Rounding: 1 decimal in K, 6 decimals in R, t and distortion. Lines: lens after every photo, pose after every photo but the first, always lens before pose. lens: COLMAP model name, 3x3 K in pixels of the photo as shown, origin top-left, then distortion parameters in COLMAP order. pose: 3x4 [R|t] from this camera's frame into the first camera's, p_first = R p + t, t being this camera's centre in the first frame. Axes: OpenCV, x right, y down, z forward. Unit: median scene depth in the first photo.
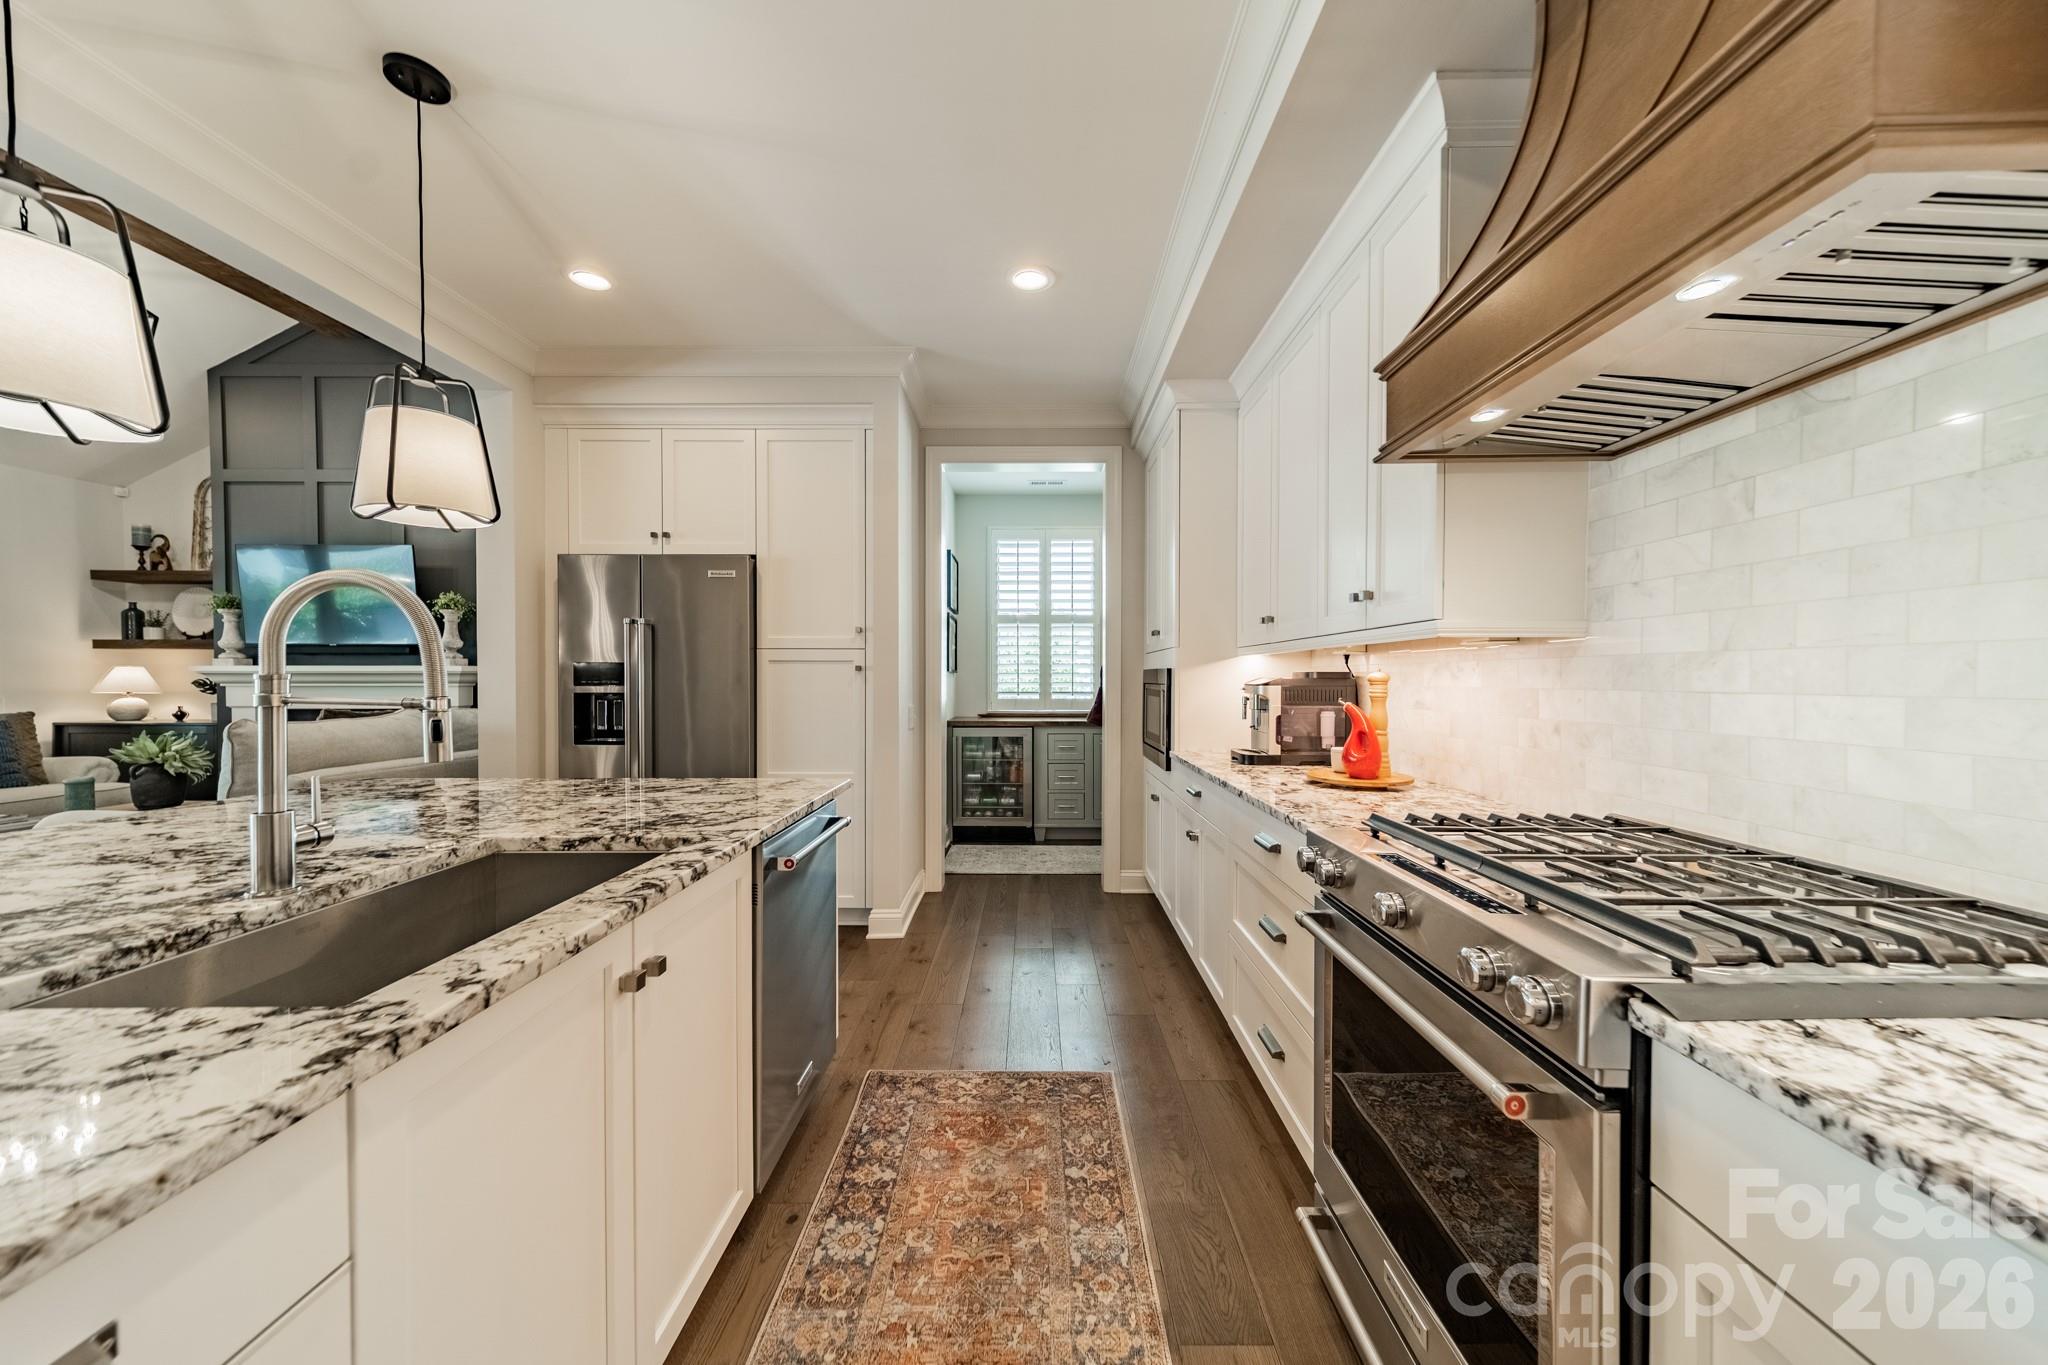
lens RADIAL K [[720.1, 0, 1028.1], [0, 720.1, 683.9], [0, 0, 1]] dist [0.009534, 0.000128]
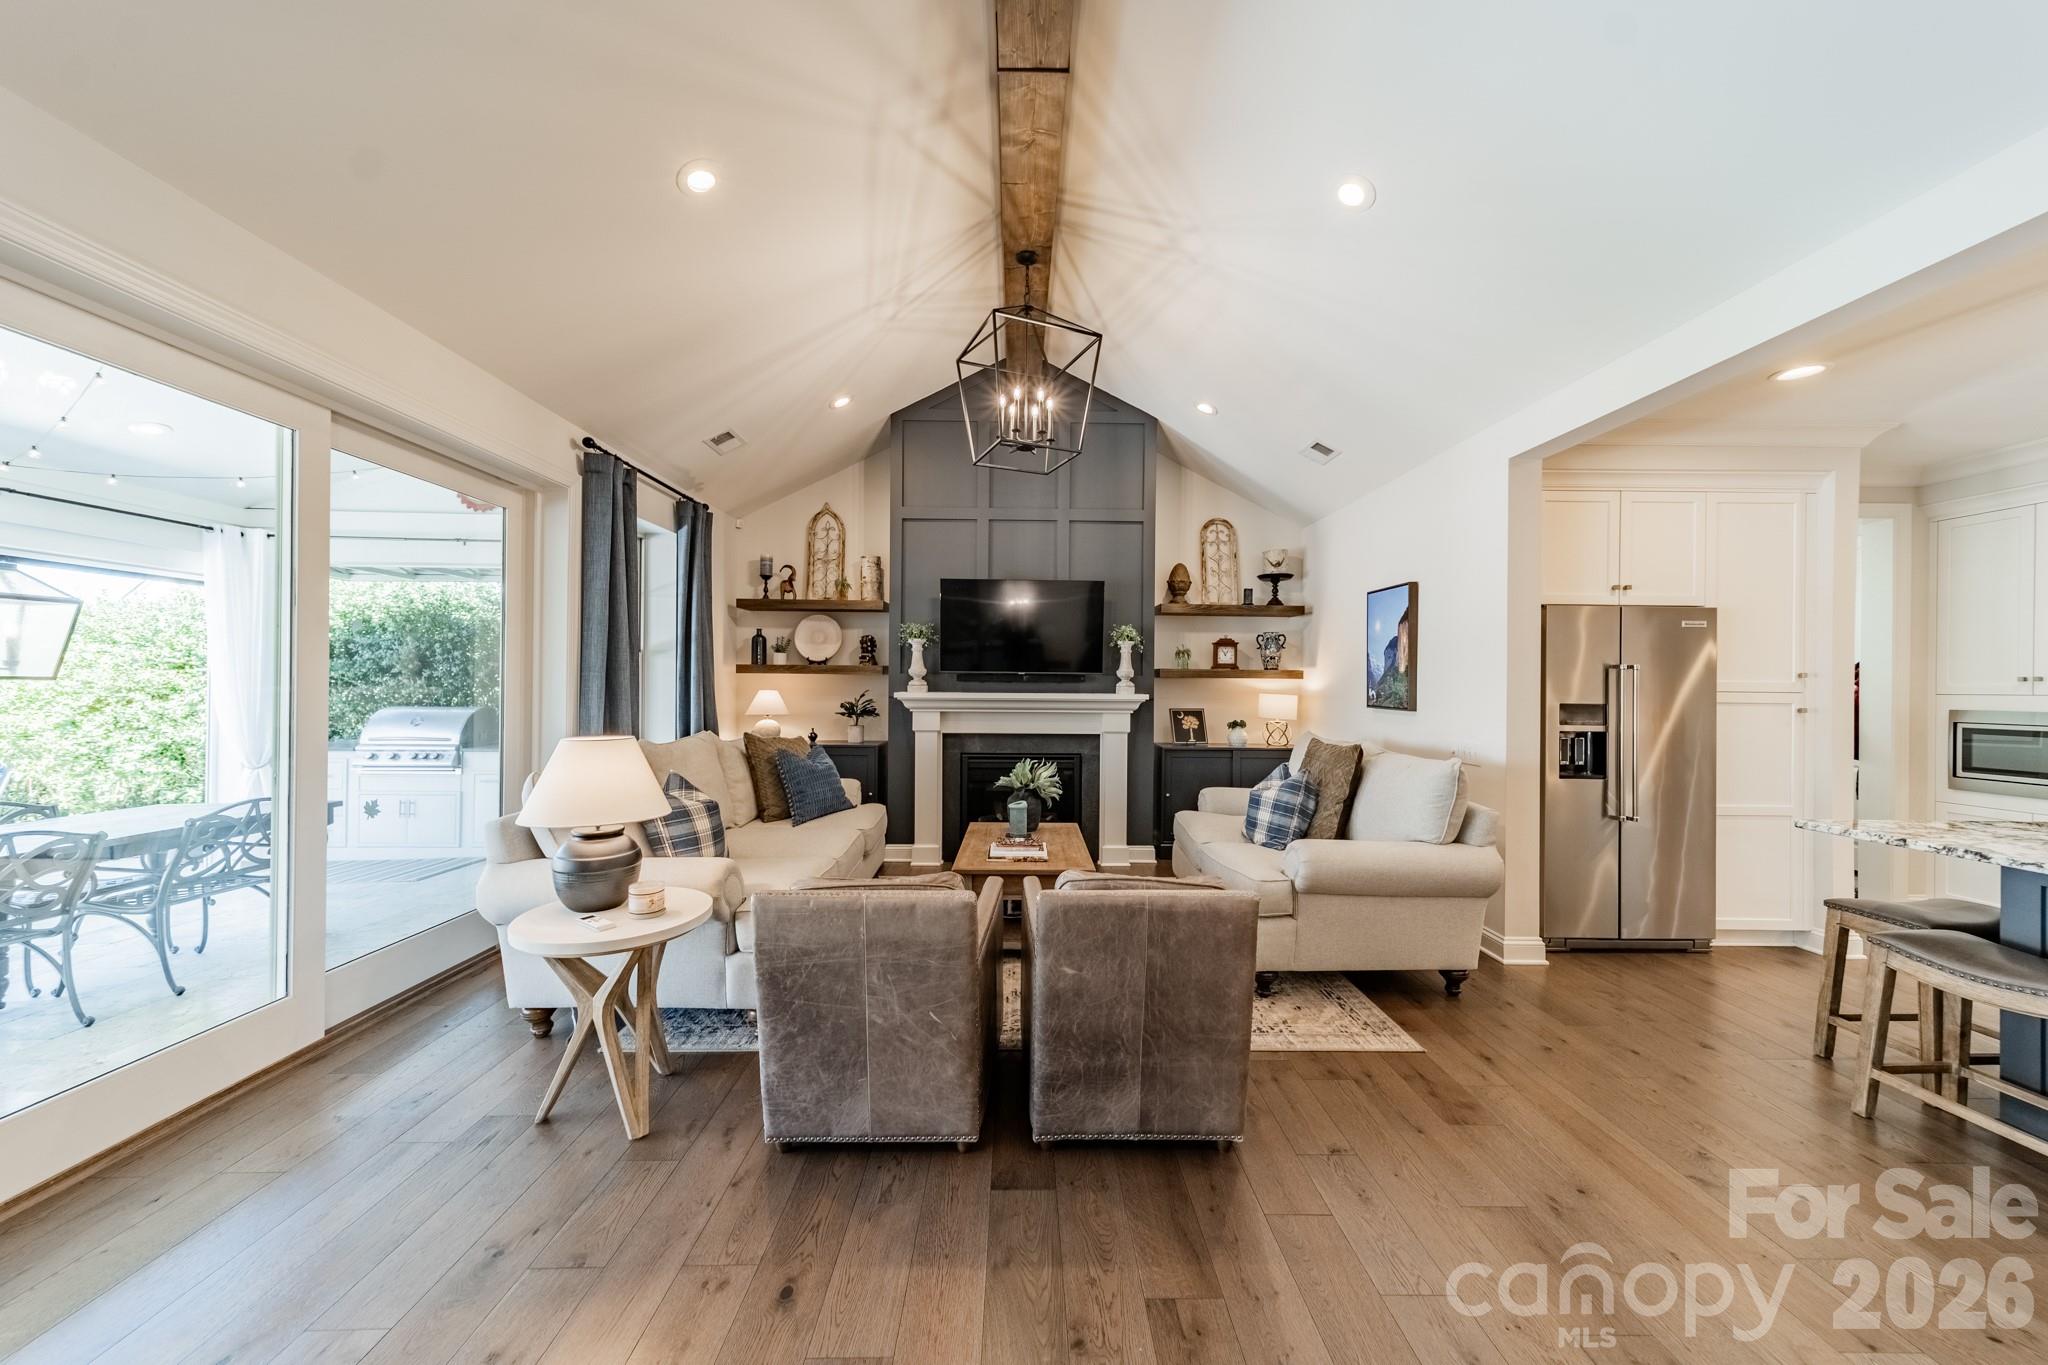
lens RADIAL K [[721.7, 0, 1029.2], [0, 721.7, 682.1], [0, 0, 1]] dist [0.008198, -0.000236]
pose [[0.999584, 0.008135, 0.027661, -0.960126], [-0.007758, 0.999876, -0.013719, -0.026870], [-0.027769, 0.013499, 0.999523, -0.052349]]
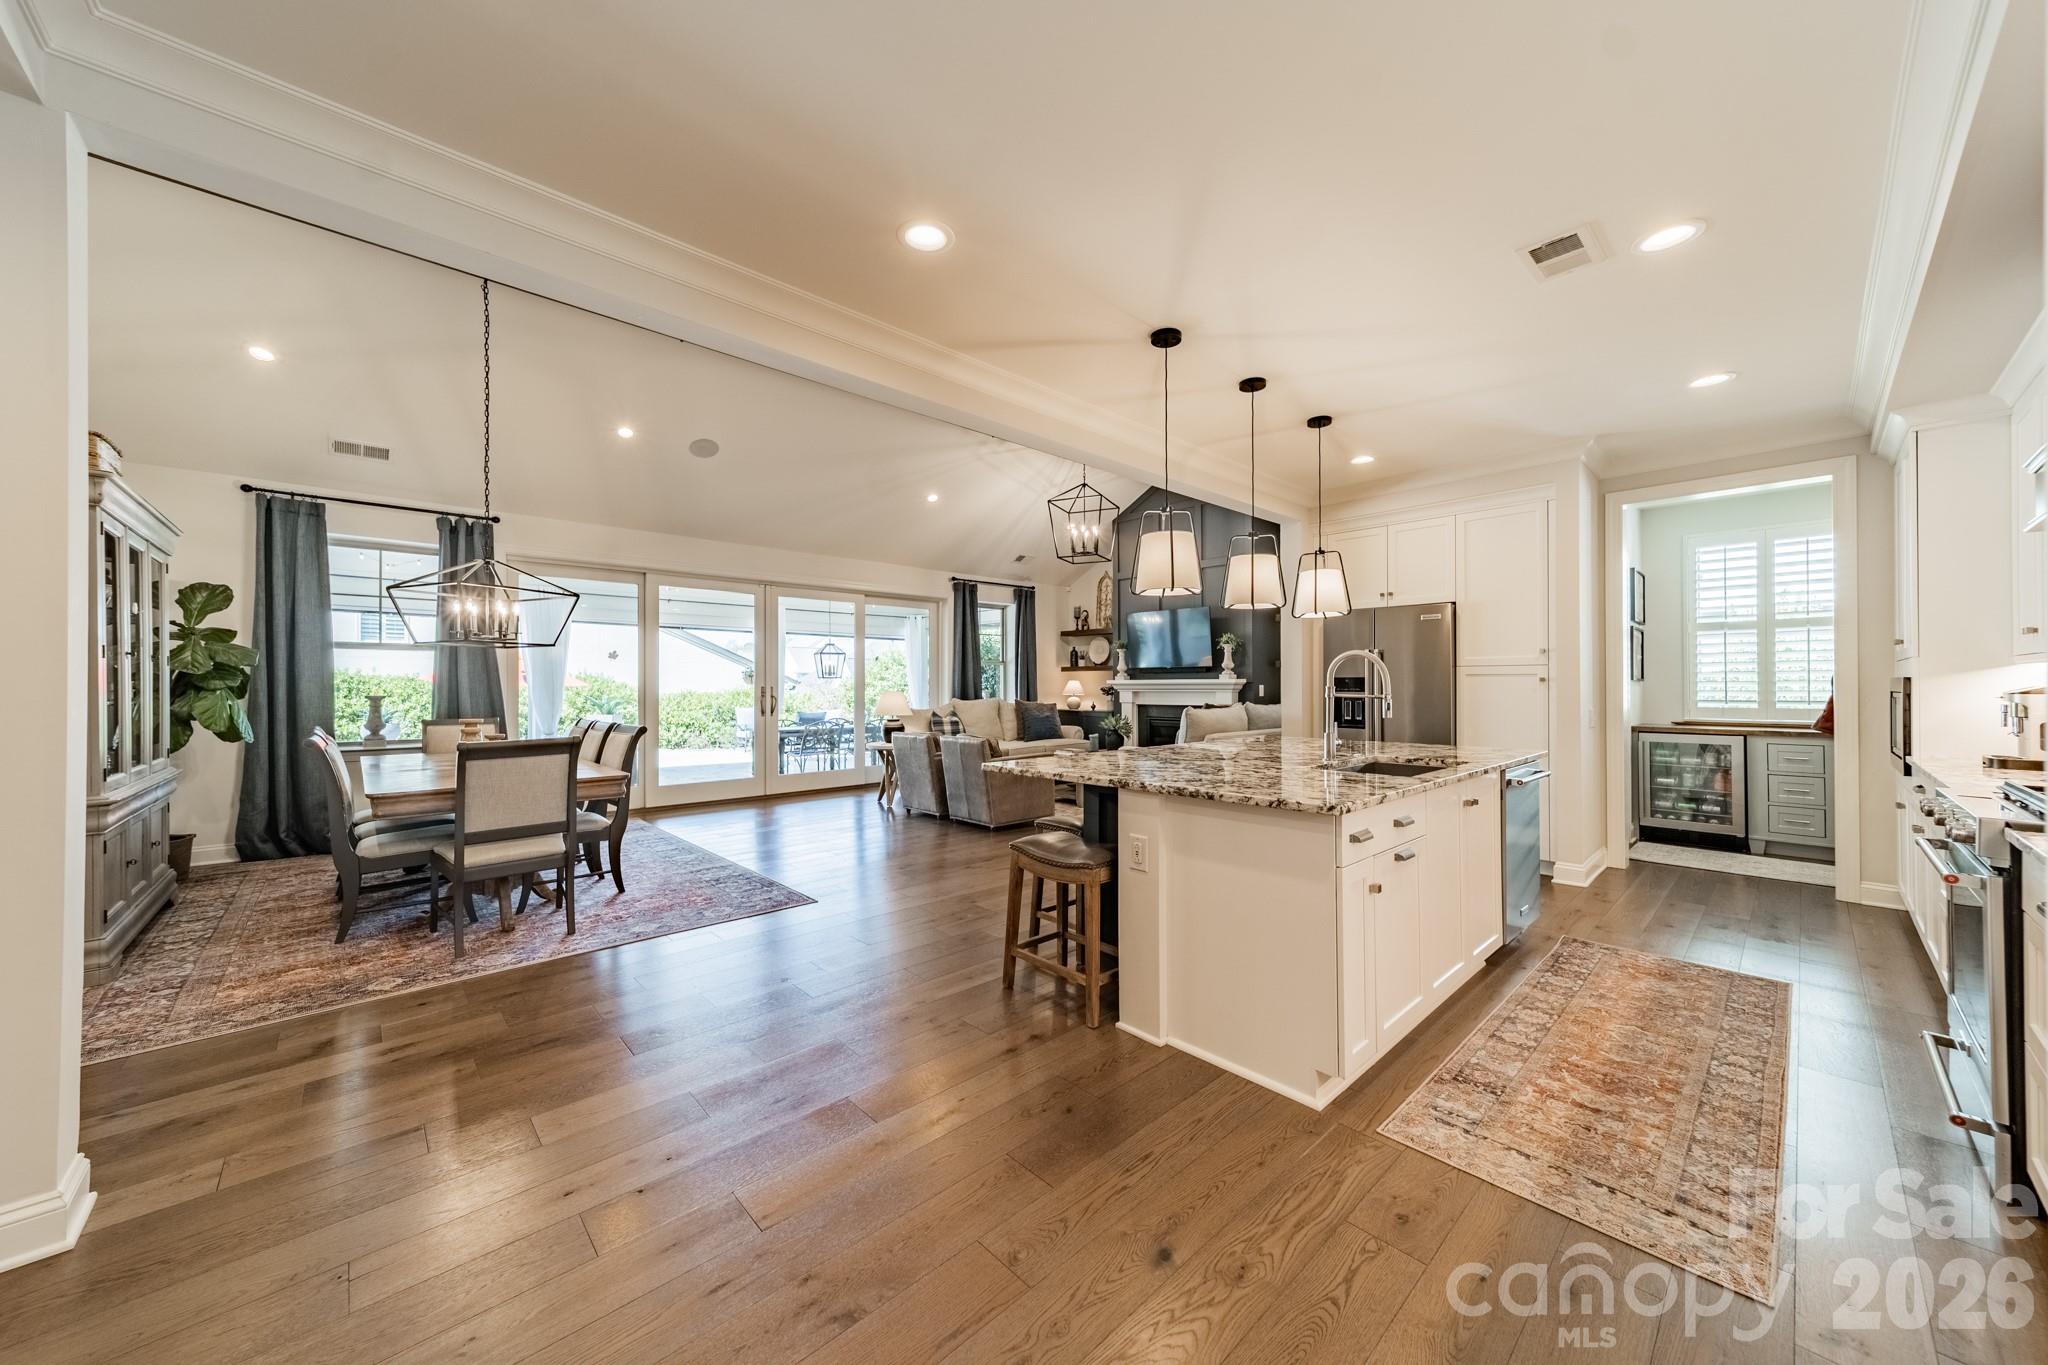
lens RADIAL K [[721.7, 0, 1029.2], [0, 721.7, 682.1], [0, 0, 1]] dist [0.008198, -0.000236]
pose [[0.689548, -0.005968, -0.724215, 0.054406], [-0.003284, 0.999930, -0.011366, 0.000935], [0.724232, 0.010216, 0.689480, -0.414154]]
